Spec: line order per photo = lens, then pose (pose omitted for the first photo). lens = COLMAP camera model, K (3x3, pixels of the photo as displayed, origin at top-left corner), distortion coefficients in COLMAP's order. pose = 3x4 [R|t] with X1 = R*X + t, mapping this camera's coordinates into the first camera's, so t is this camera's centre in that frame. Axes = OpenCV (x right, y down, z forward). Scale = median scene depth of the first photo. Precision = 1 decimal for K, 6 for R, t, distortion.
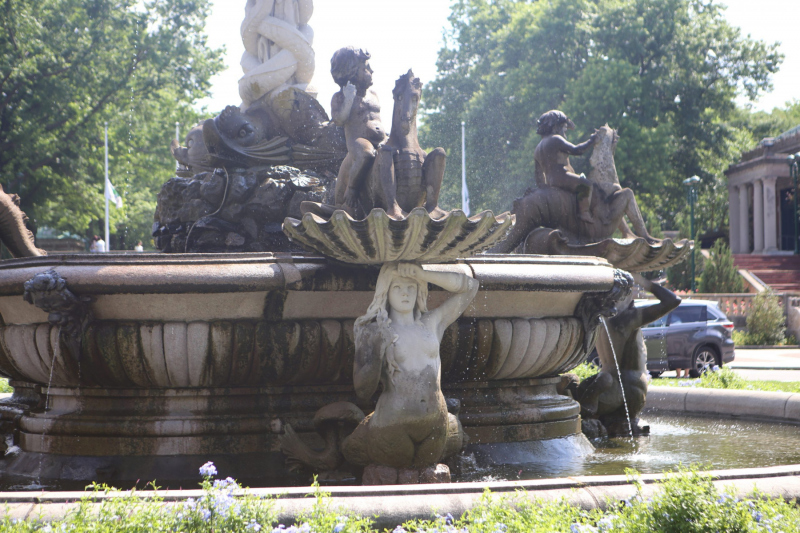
lens RADIAL K [[1512.4, 0, 418.8], [0, 1512.4, 263.9], [0, 0, 1]] dist [0.194134, -0.115749]
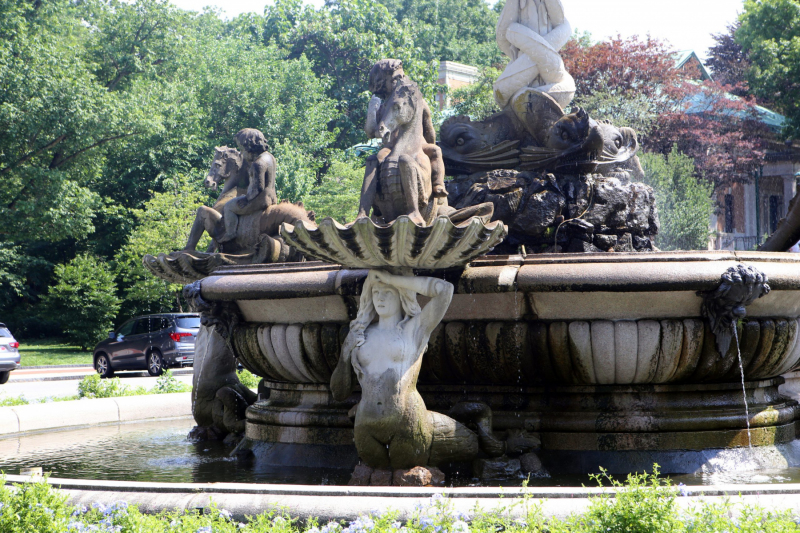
lens RADIAL K [[1512.4, 0, 418.8], [0, 1512.4, 263.9], [0, 0, 1]] dist [0.194134, -0.115749]
pose [[0.738057, -0.023621, -0.674325, 0.663025], [0.031913, 0.999491, -0.000082, -0.002916], [0.673983, -0.021459, 0.738435, 0.241860]]
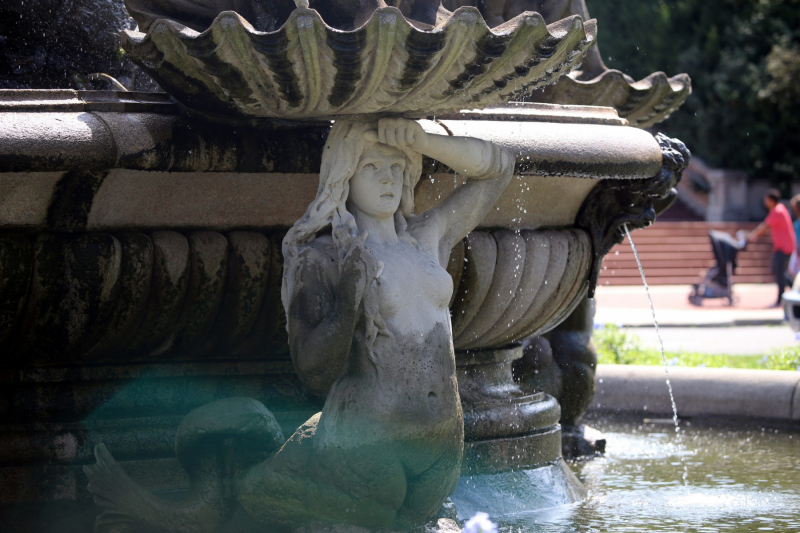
lens RADIAL K [[3137.7, 0, 400.0], [0, 3137.7, 266.5], [0, 0, 1]] dist [0.241378, 2.292141]
pose [[0.962959, 0.002958, 0.269630, -0.265533], [-0.016365, 0.998738, 0.047489, -0.000718], [-0.269149, -0.050143, 0.961792, 0.006963]]
